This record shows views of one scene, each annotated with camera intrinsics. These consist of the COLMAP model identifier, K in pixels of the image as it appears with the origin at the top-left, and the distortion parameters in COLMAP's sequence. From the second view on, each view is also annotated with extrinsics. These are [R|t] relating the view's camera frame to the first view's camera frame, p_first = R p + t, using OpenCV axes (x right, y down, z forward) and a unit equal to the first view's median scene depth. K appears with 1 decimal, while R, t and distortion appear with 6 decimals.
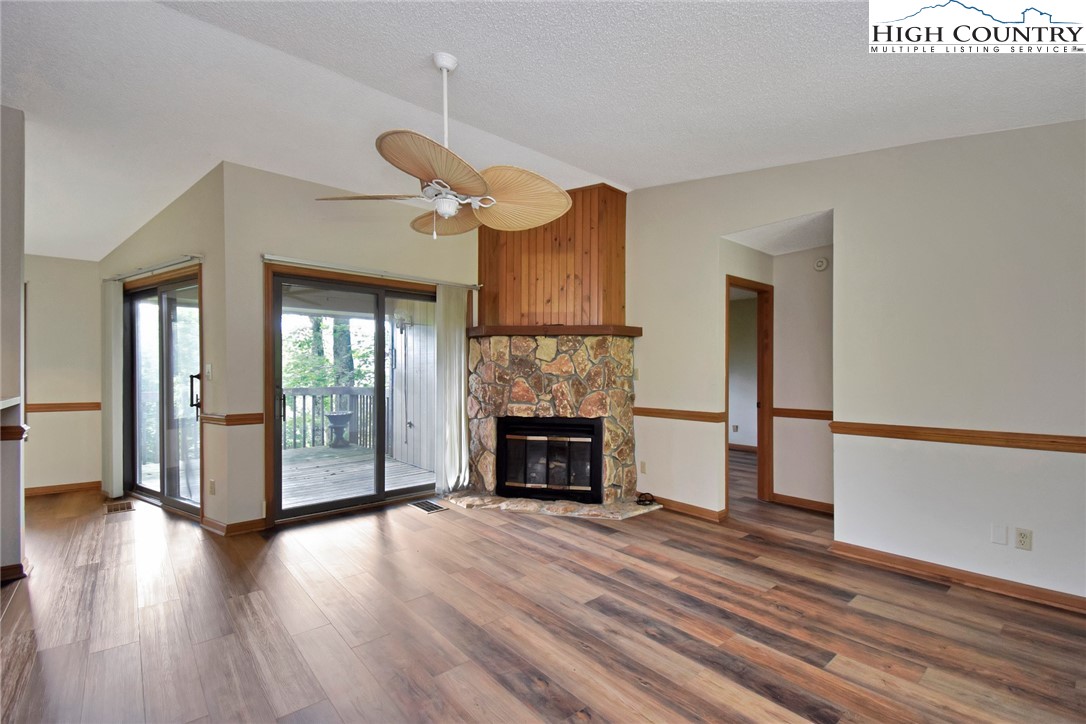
lens RADIAL K [[484.8, 0, 557.3], [0, 484.8, 374.6], [0, 0, 1]] dist [0.023661, -0.014668]
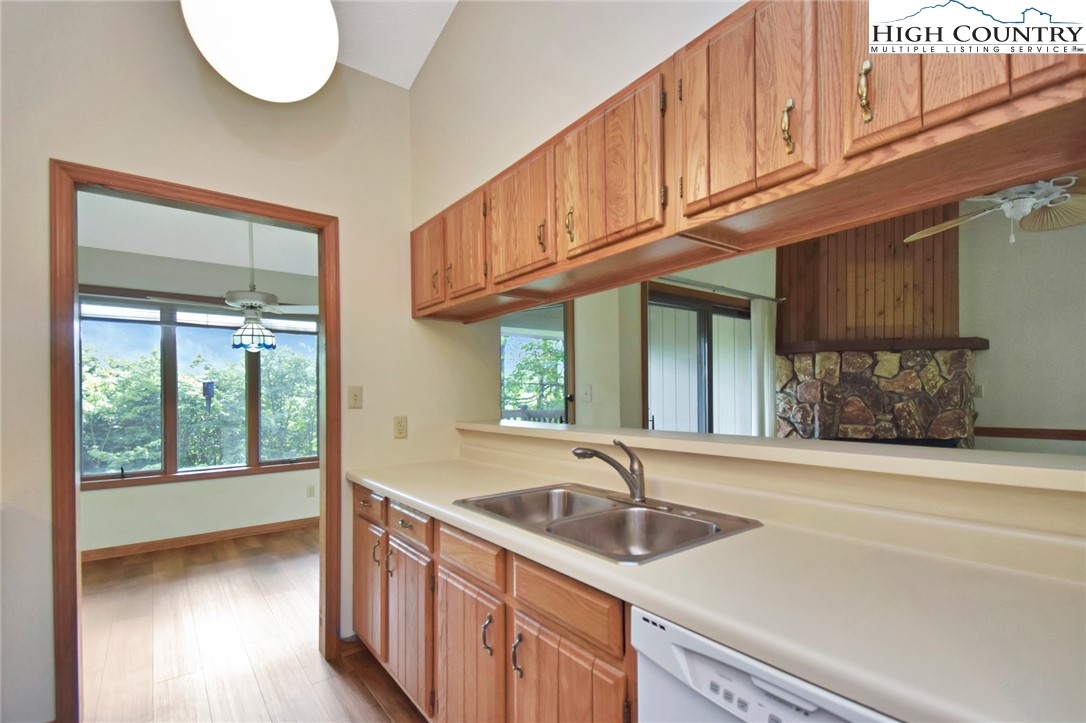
lens RADIAL K [[484.8, 0, 537.1], [0, 484.8, 398.6], [0, 0, 1]] dist [0.023661, -0.014668]
pose [[0.996887, -0.012682, -0.077818, -0.622882], [0.013153, 0.999898, 0.005542, -0.002643], [0.077740, -0.006549, 0.996952, 0.018222]]
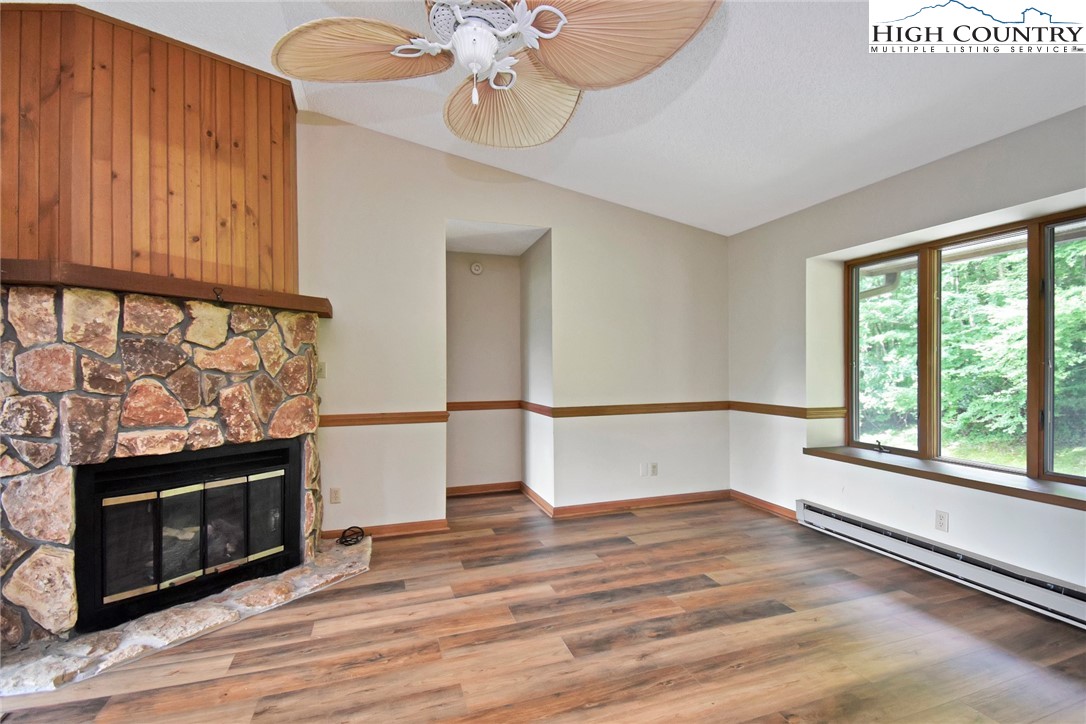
lens RADIAL K [[484.8, 0, 558.3], [0, 484.8, 373.2], [0, 0, 1]] dist [0.023661, -0.014668]
pose [[0.372056, -0.014221, 0.928101, -0.399249], [0.007243, 0.999897, 0.012417, -0.002297], [-0.928182, 0.002102, 0.372121, 0.421721]]
